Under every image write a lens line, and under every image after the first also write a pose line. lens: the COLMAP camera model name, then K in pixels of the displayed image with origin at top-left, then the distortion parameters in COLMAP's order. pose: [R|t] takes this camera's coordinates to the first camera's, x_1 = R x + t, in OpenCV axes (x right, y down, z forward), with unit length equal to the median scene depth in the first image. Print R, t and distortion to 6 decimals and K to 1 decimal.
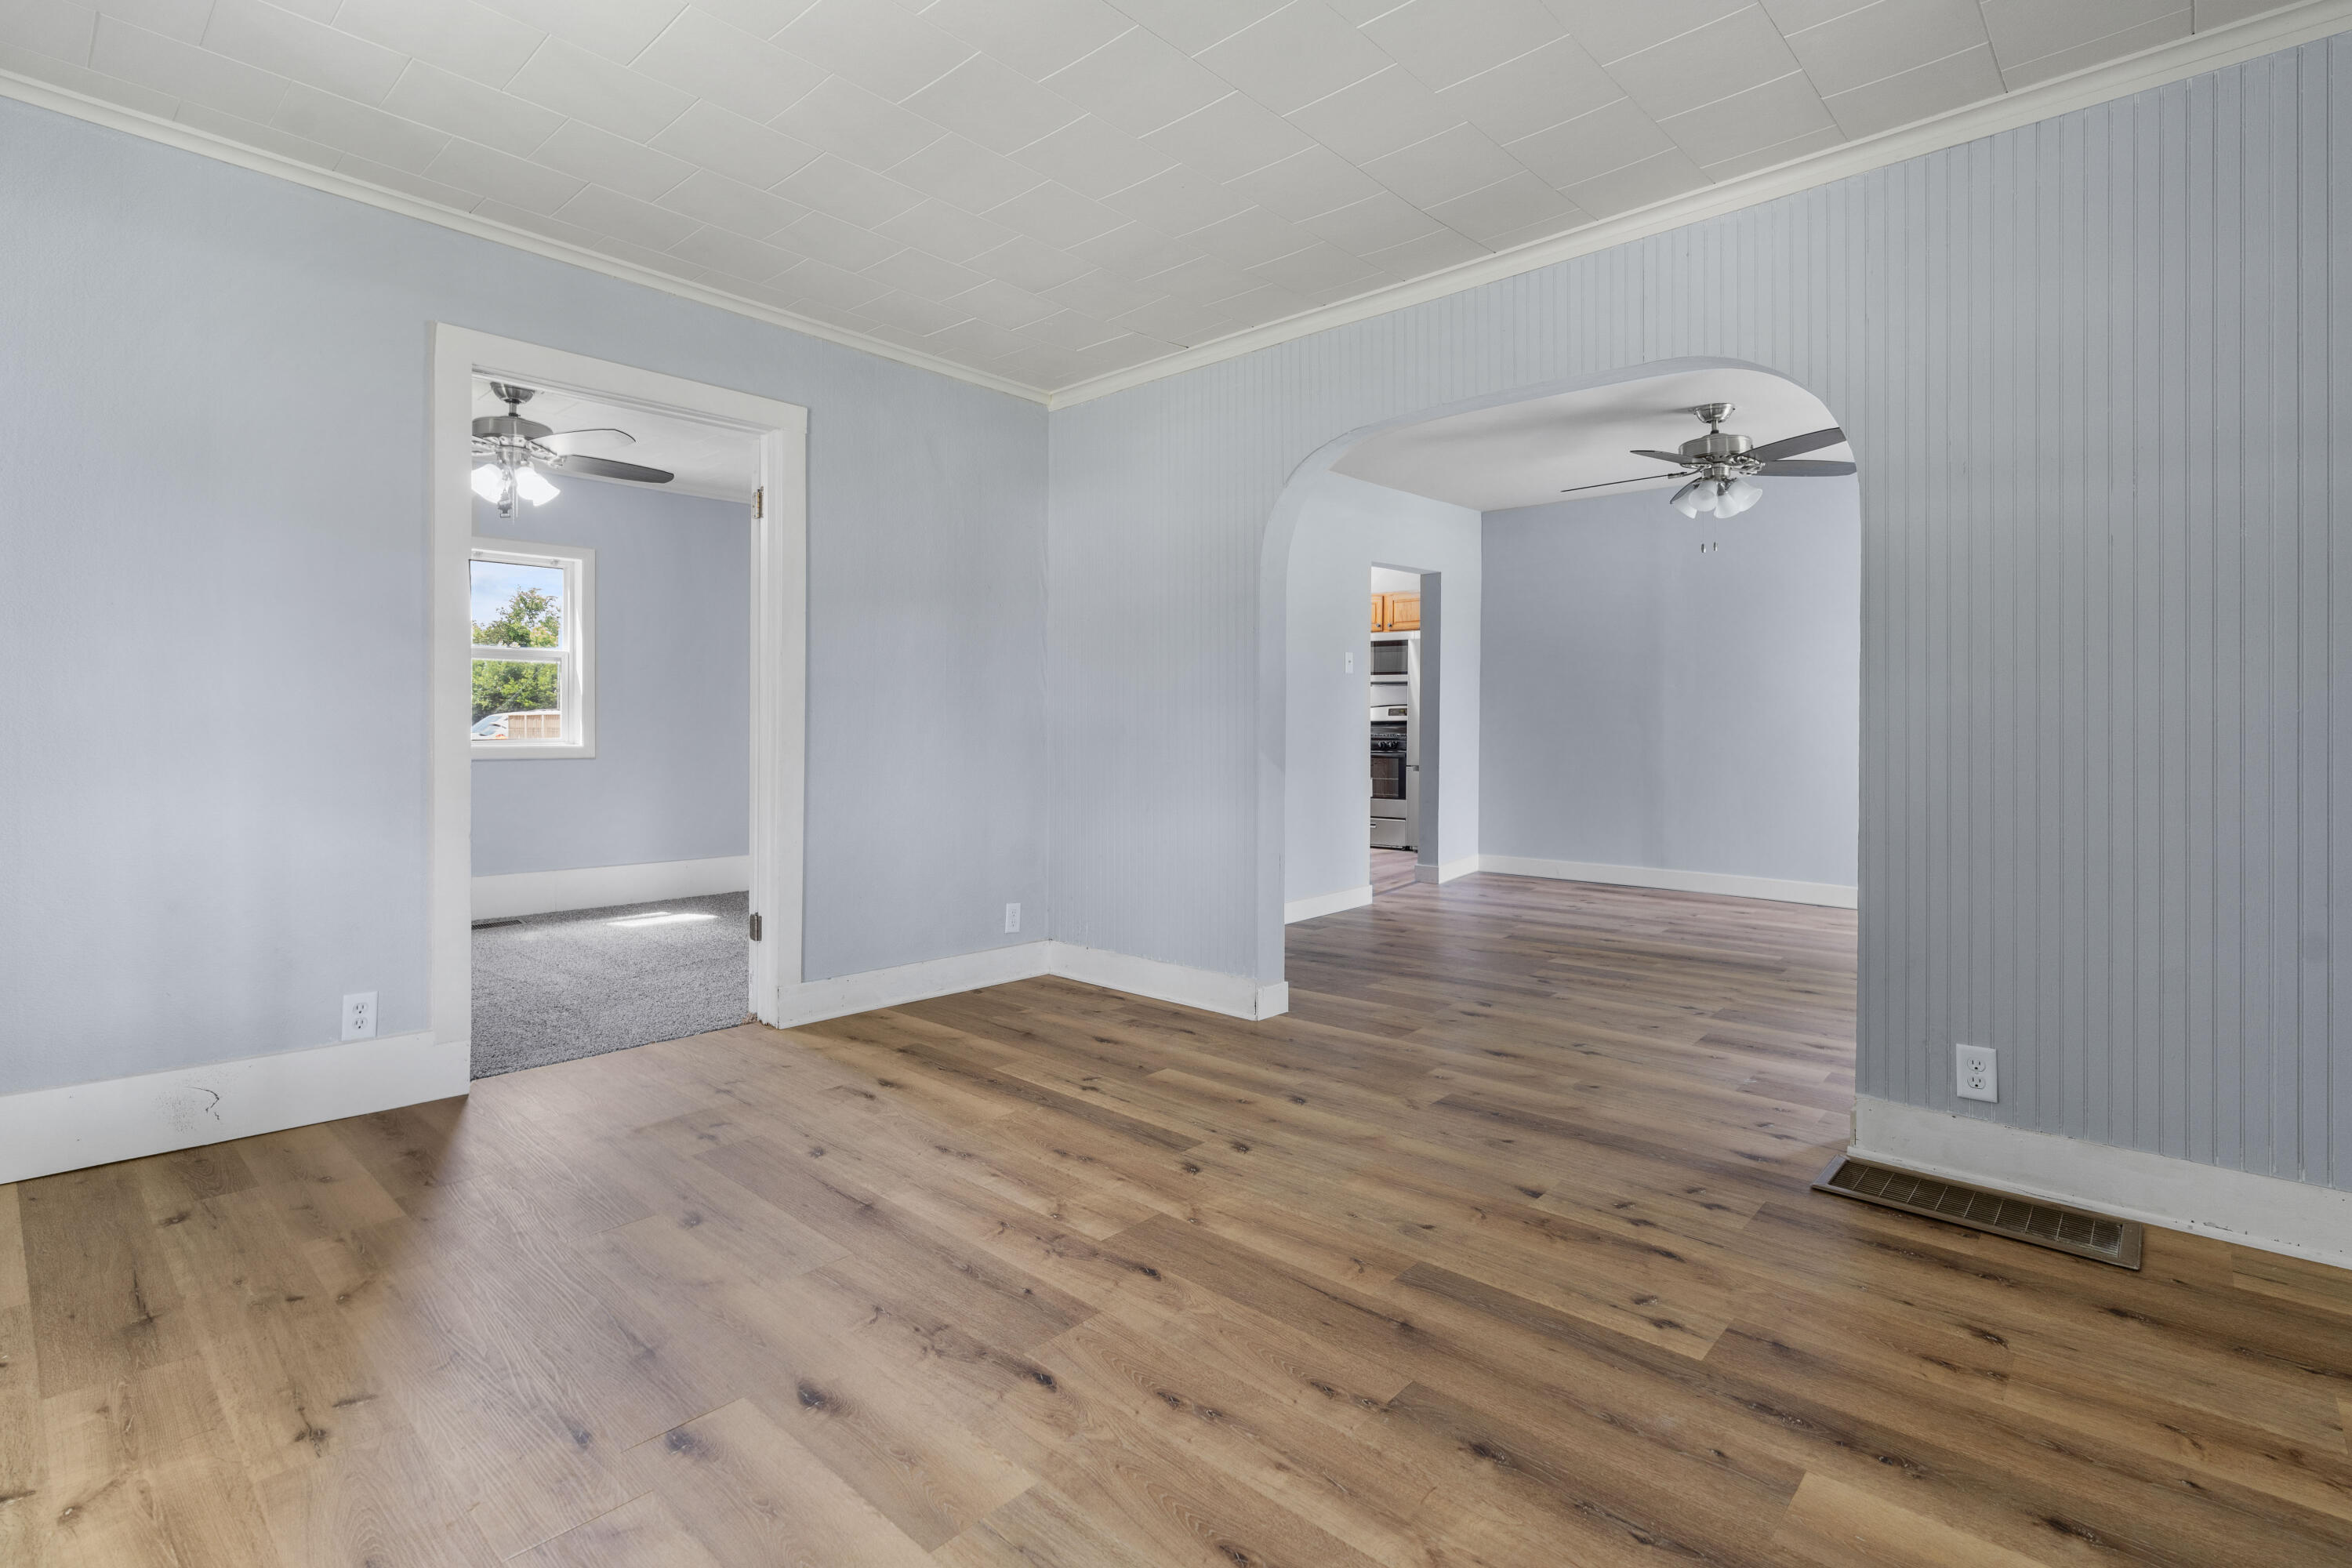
lens RADIAL K [[1079.5, 0, 1172.7], [0, 1079.5, 743.8], [0, 0, 1]] dist [-0.000490, 0.000059]
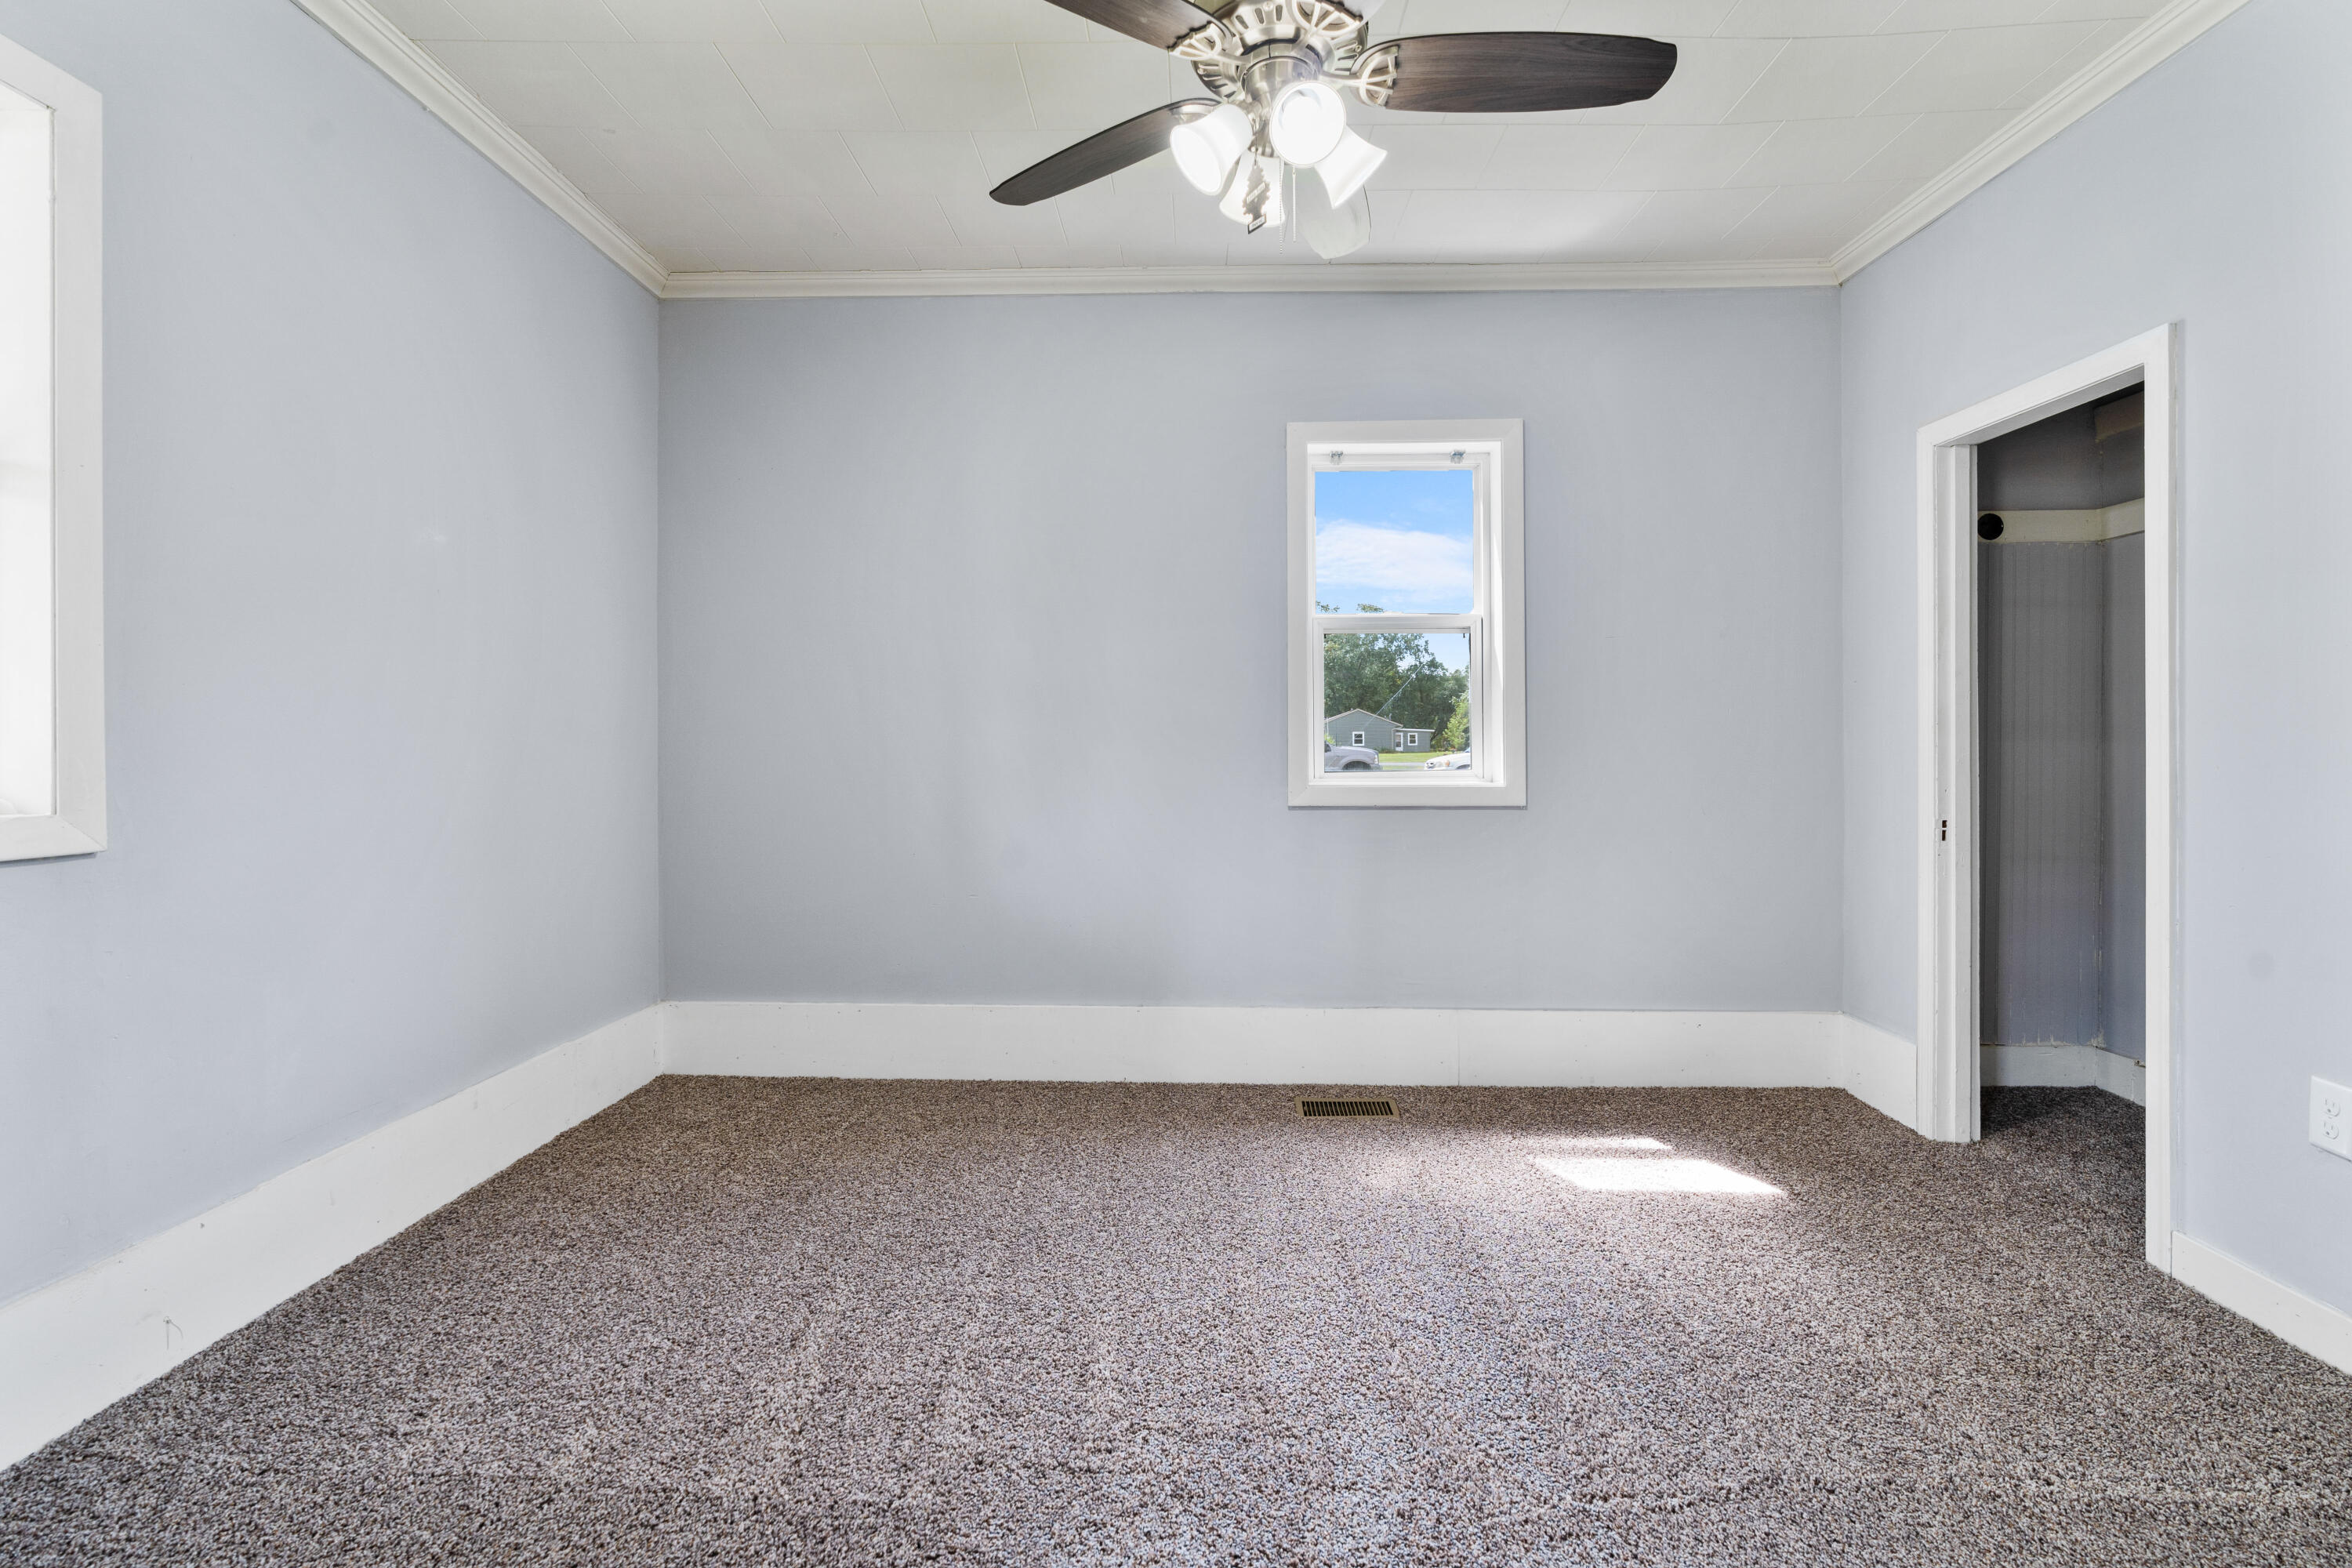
lens RADIAL K [[1079.5, 0, 1172.7], [0, 1079.5, 743.8], [0, 0, 1]] dist [-0.000490, 0.000059]
pose [[0.658181, -0.004711, -0.752845, -0.248823], [-0.000860, 0.999975, -0.007009, -0.015327], [0.752859, 0.005261, 0.658161, 0.520869]]
